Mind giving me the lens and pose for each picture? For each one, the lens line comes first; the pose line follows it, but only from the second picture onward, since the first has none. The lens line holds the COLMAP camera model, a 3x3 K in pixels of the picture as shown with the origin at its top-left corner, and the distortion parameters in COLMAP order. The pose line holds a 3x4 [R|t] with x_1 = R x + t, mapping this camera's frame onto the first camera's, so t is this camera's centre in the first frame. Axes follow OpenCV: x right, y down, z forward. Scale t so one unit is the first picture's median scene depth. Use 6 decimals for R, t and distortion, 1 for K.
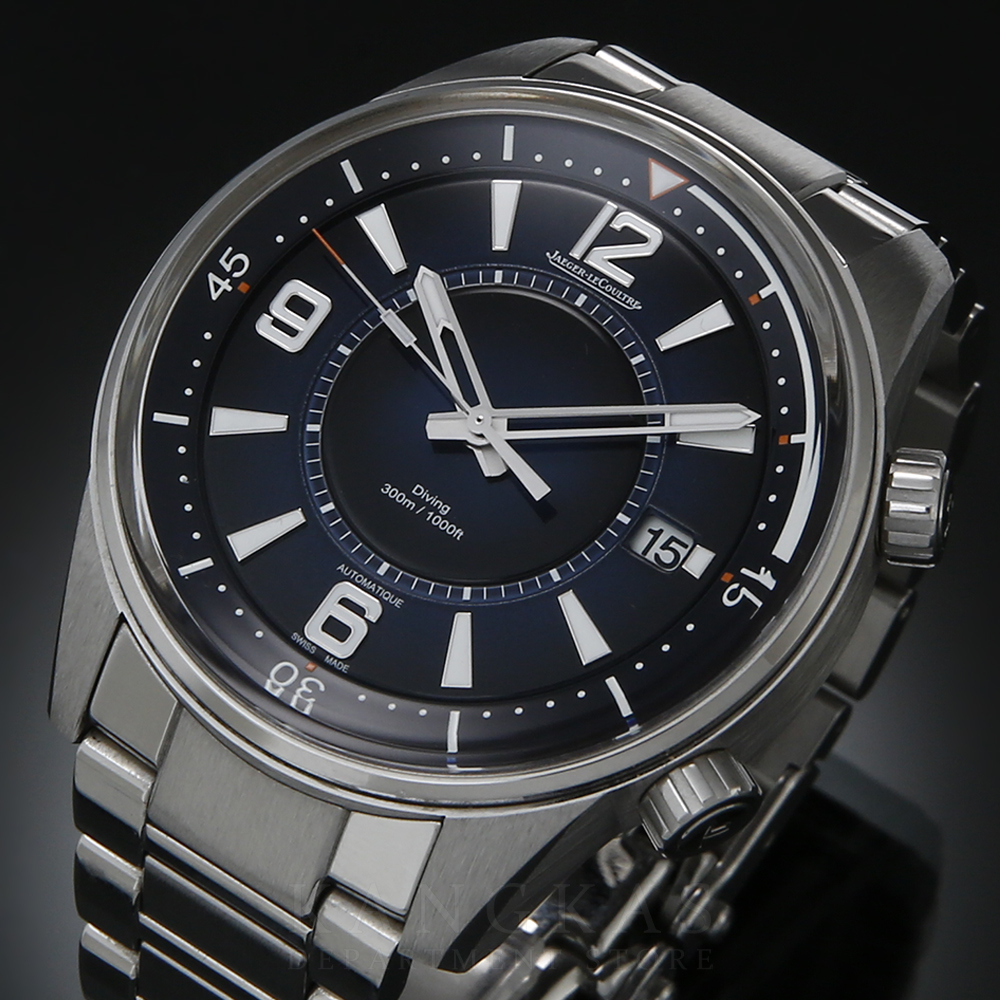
lens RADIAL K [[6693.1, 0, 500.0], [0, 6693.1, 500.0], [0, 0, 1]] dist [-0.076265, 31.389733]
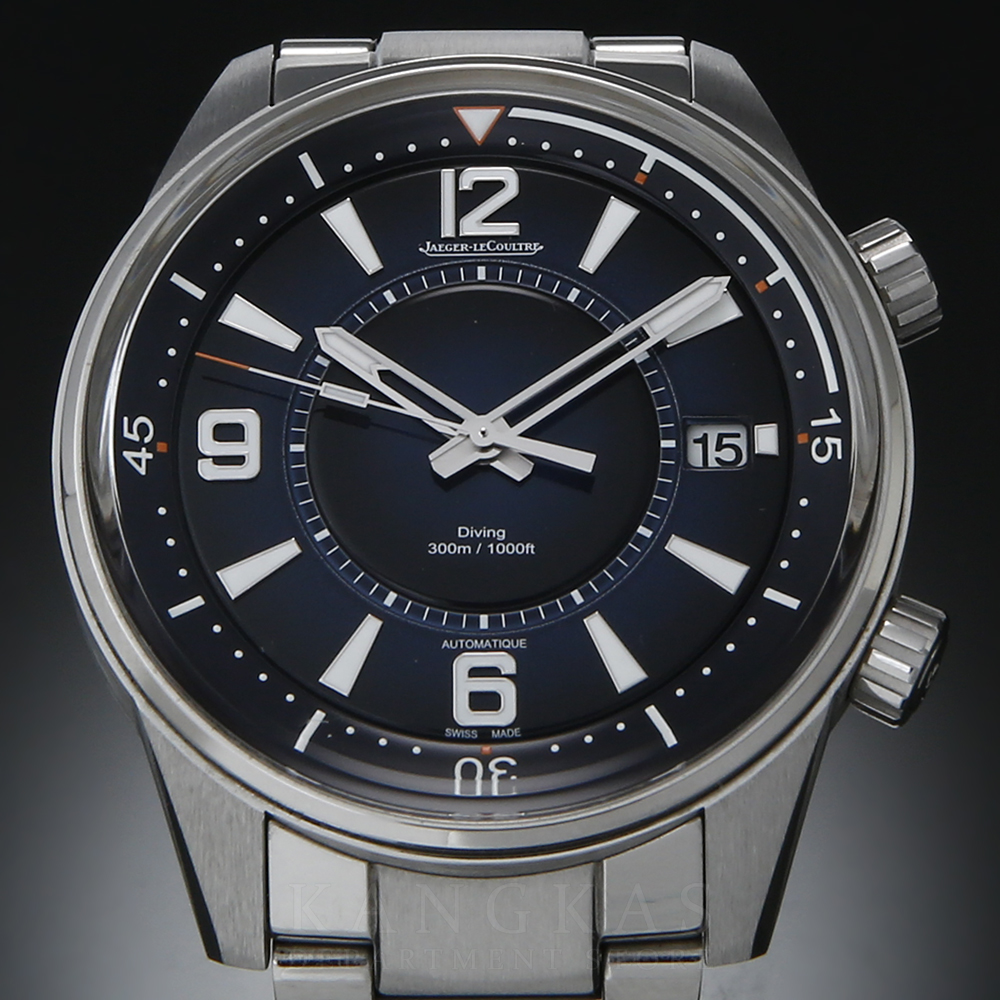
lens RADIAL K [[6693.1, 0, 500.0], [0, 6693.1, 500.0], [0, 0, 1]] dist [-0.076265, 31.389733]
pose [[0.807288, -0.505518, 0.304529, -0.287404], [0.502562, 0.859382, 0.094312, -0.089888], [-0.309383, 0.076908, 0.947822, 0.120171]]
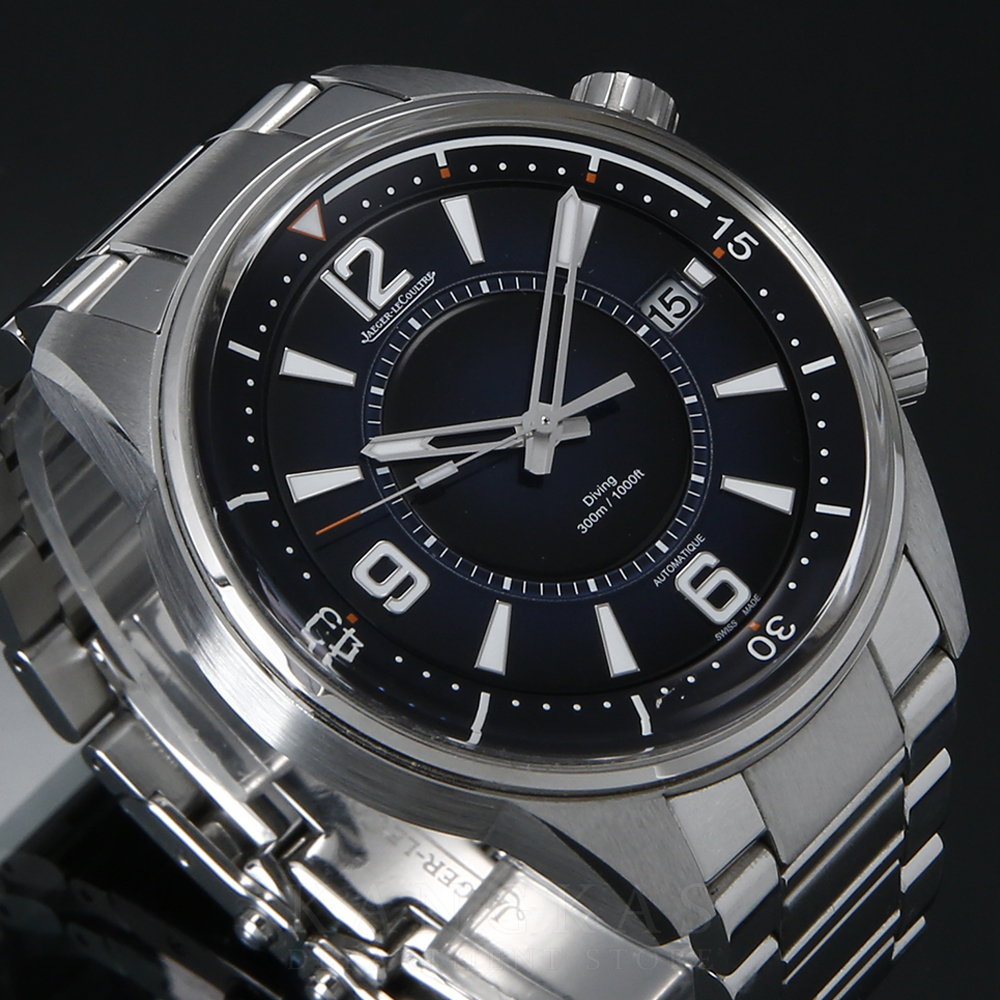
lens RADIAL K [[6693.1, 0, 500.0], [0, 6693.1, 500.0], [0, 0, 1]] dist [-0.076265, 31.389733]
pose [[0.069390, -0.845530, 0.529400, -0.556267], [0.808112, 0.358800, 0.467136, -0.491801], [-0.584927, 0.395400, 0.708180, 0.279597]]
